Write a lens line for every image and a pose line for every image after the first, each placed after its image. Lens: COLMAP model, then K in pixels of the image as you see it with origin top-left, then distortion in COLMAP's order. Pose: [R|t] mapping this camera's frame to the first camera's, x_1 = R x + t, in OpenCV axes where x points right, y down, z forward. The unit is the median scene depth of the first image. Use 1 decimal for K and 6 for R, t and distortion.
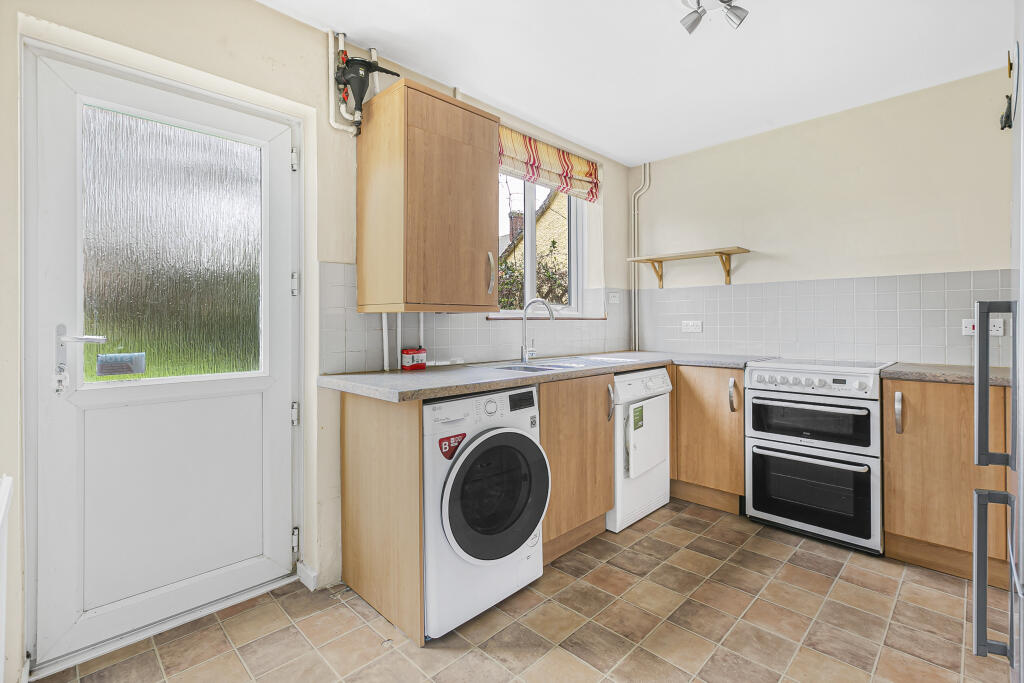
lens RADIAL K [[470.3, 0, 511.2], [0, 470.3, 311.8], [0, 0, 1]] dist [-0.000058, 0.000072]
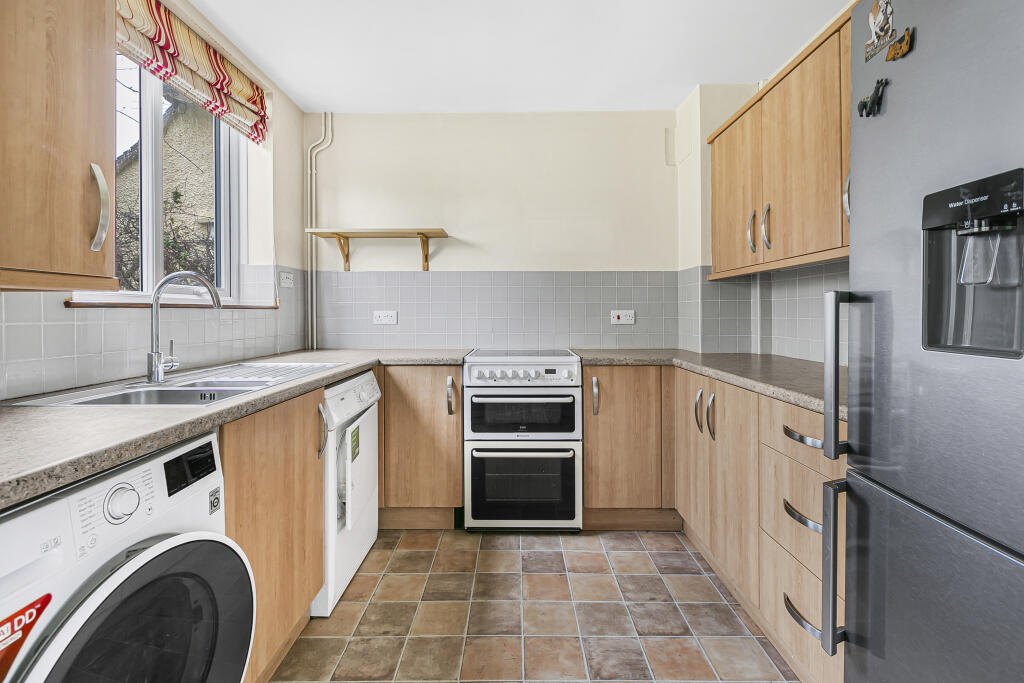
lens RADIAL K [[470.3, 0, 511.2], [0, 470.3, 311.8], [0, 0, 1]] dist [-0.000058, 0.000072]
pose [[0.715354, 0.004306, 0.698749, -0.066612], [-0.018301, 0.999753, 0.012575, 0.007968], [-0.698523, -0.021784, 0.715256, 0.315792]]
